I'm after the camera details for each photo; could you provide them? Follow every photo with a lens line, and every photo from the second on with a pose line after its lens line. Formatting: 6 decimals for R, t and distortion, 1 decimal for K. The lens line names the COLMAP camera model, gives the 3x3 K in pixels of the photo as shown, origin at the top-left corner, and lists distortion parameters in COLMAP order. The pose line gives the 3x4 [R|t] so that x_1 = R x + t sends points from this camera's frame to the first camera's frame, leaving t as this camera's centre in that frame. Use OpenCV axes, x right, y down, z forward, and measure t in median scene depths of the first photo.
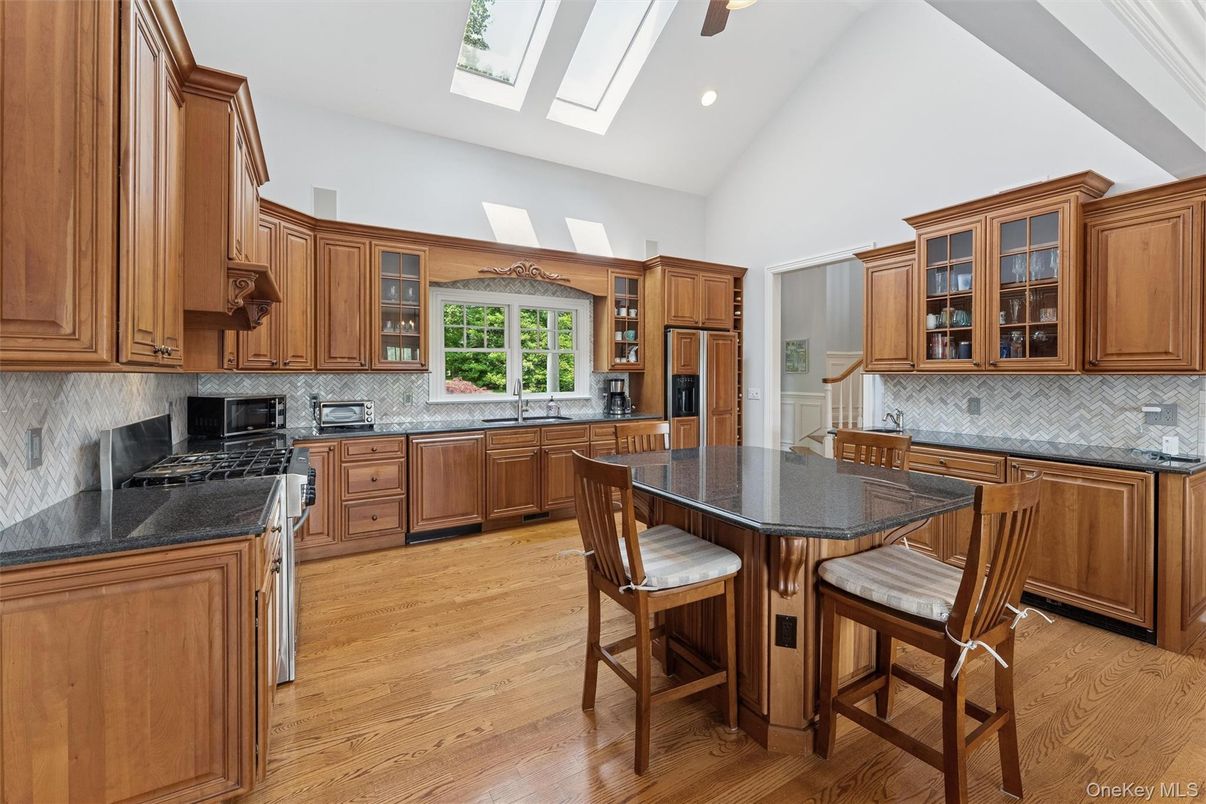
lens RADIAL K [[495.6, 0, 602.1], [0, 495.6, 373.8], [0, 0, 1]] dist [-0.000103, -0.000415]
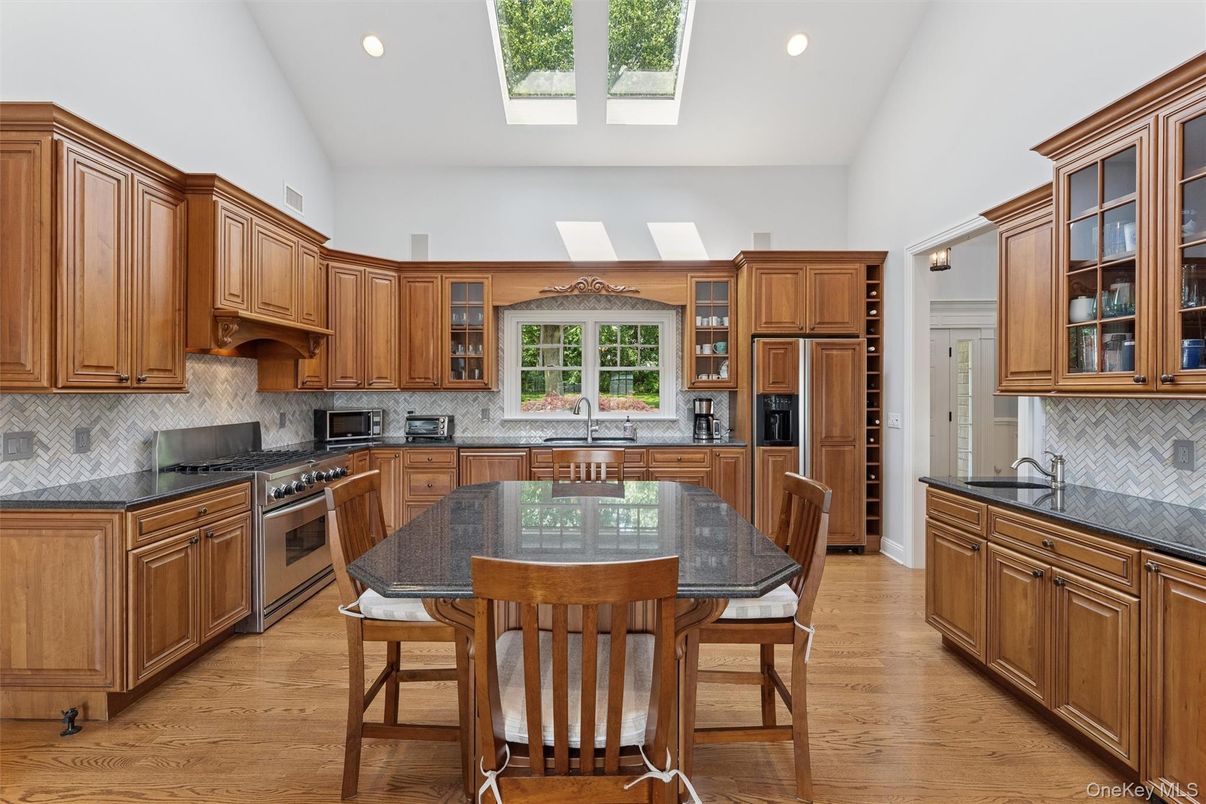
lens RADIAL K [[523.8, 0, 600.4], [0, 523.8, 388.7], [0, 0, 1]] dist [-0.001691, -0.000405]
pose [[0.864298, 0.000679, -0.502979, 0.425709], [-0.001882, 0.999996, -0.001883, -0.005952], [0.502976, 0.002574, 0.864297, 0.141443]]
